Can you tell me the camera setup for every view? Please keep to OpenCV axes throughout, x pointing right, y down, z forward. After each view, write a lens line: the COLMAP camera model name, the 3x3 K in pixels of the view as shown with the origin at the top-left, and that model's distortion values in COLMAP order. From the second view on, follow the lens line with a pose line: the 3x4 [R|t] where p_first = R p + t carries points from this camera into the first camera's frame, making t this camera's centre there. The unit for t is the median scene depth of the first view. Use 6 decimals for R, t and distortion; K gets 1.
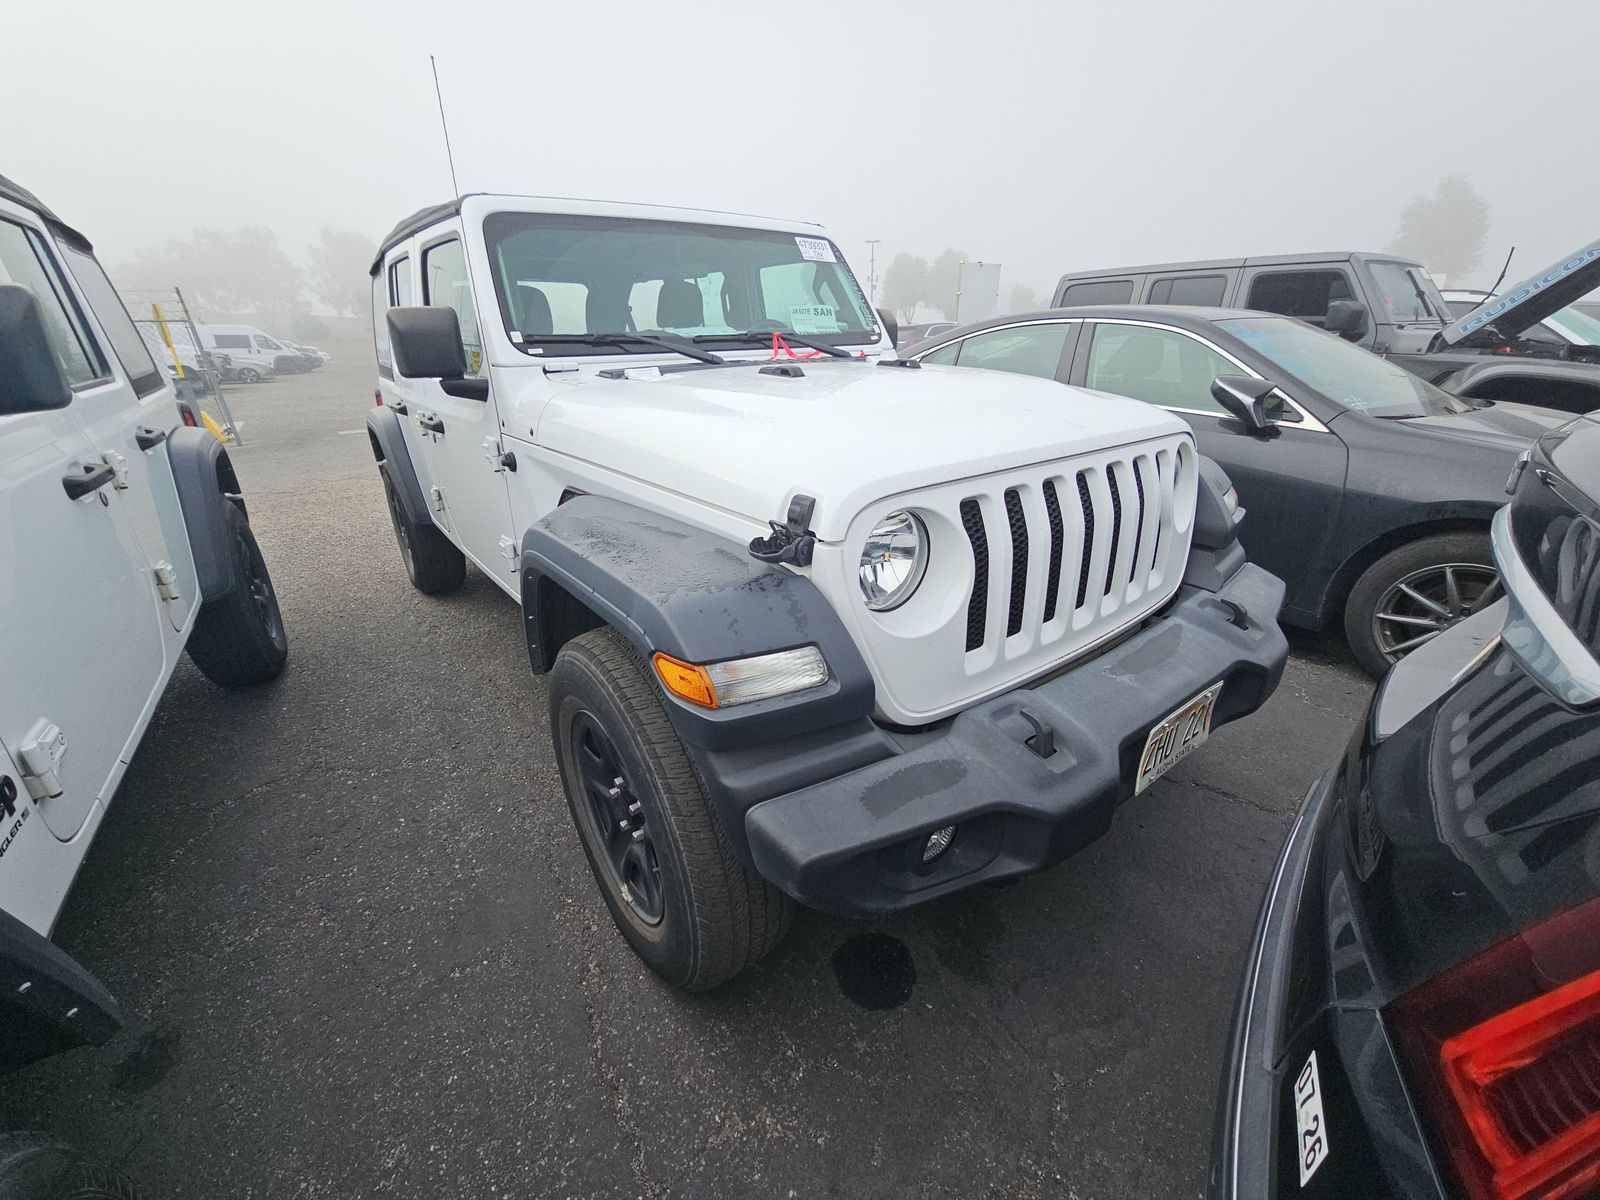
lens RADIAL K [[641.6, 0, 792.7], [0, 641.6, 601.0], [0, 0, 1]] dist [0.001992, -0.001095]
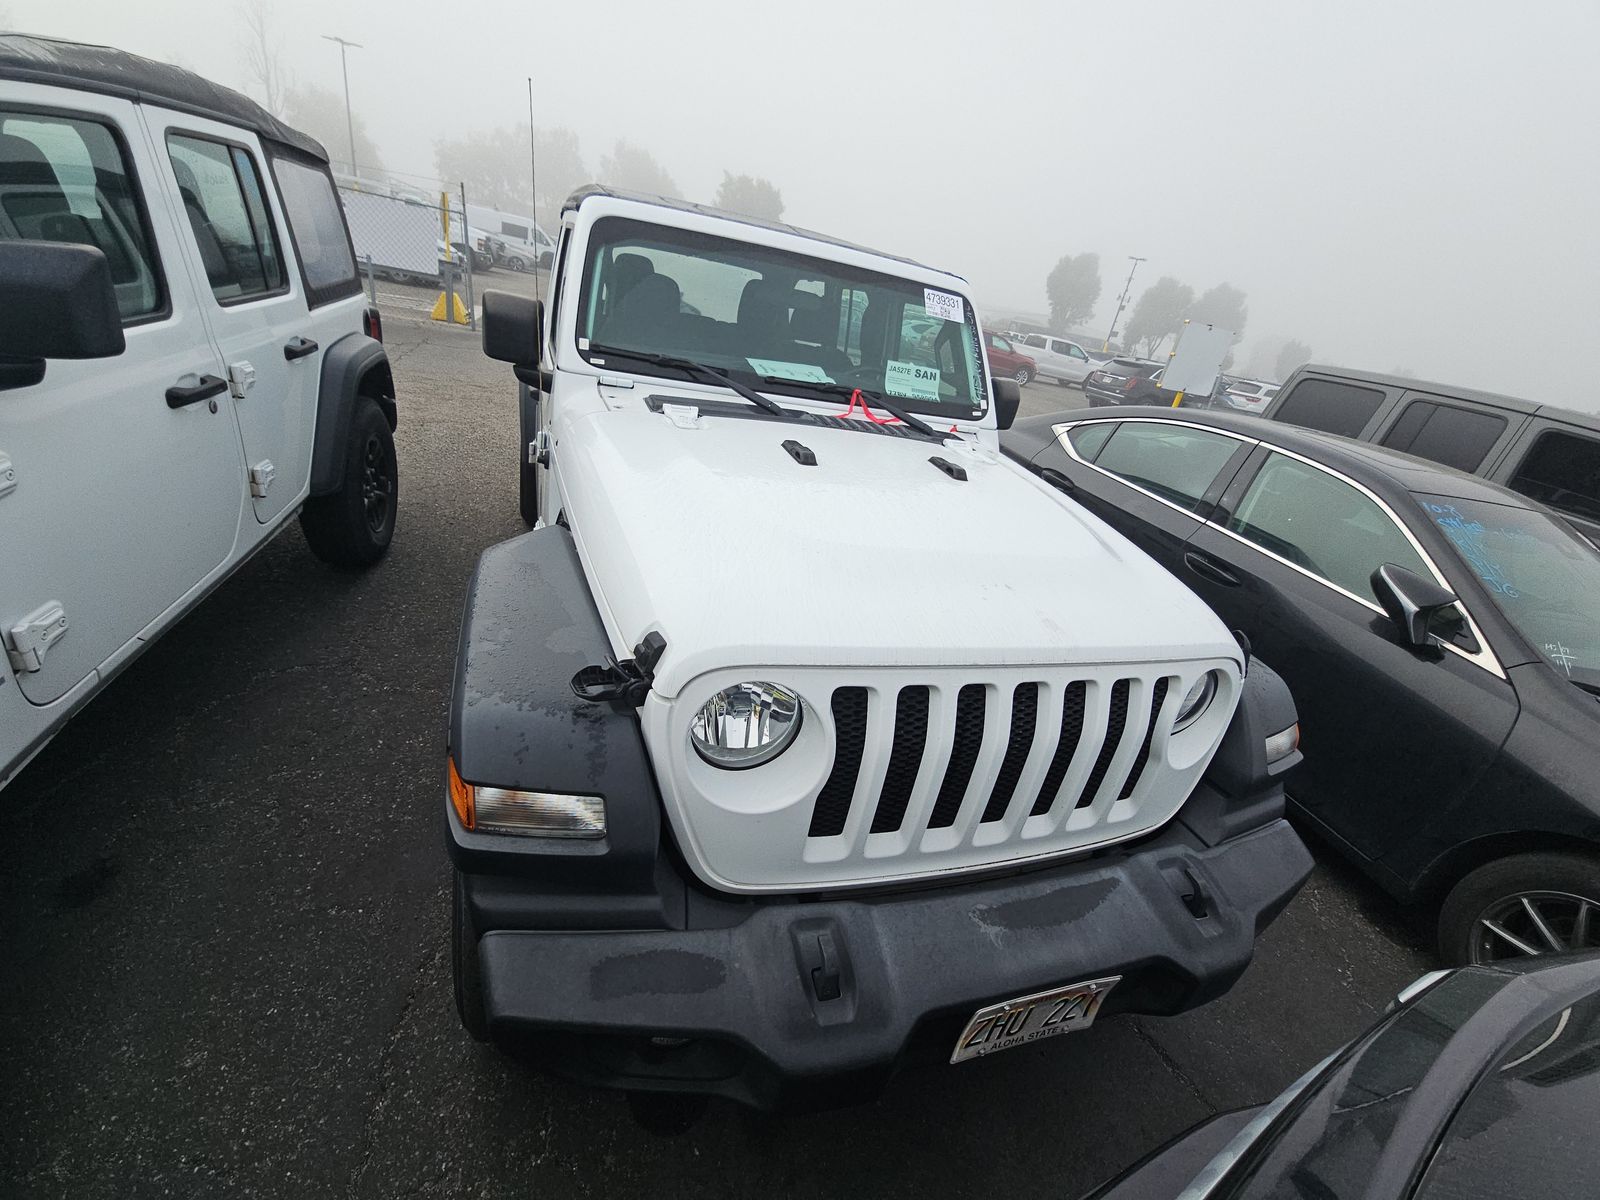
lens RADIAL K [[641.6, 0, 801.0], [0, 641.6, 599.6], [0, 0, 1]] dist [0.001992, -0.001095]
pose [[0.928807, 0.312338, -0.199404, 0.310990], [-0.305438, 0.949971, 0.065289, -0.276661], [0.209820, 0.000264, 0.977740, 0.104104]]
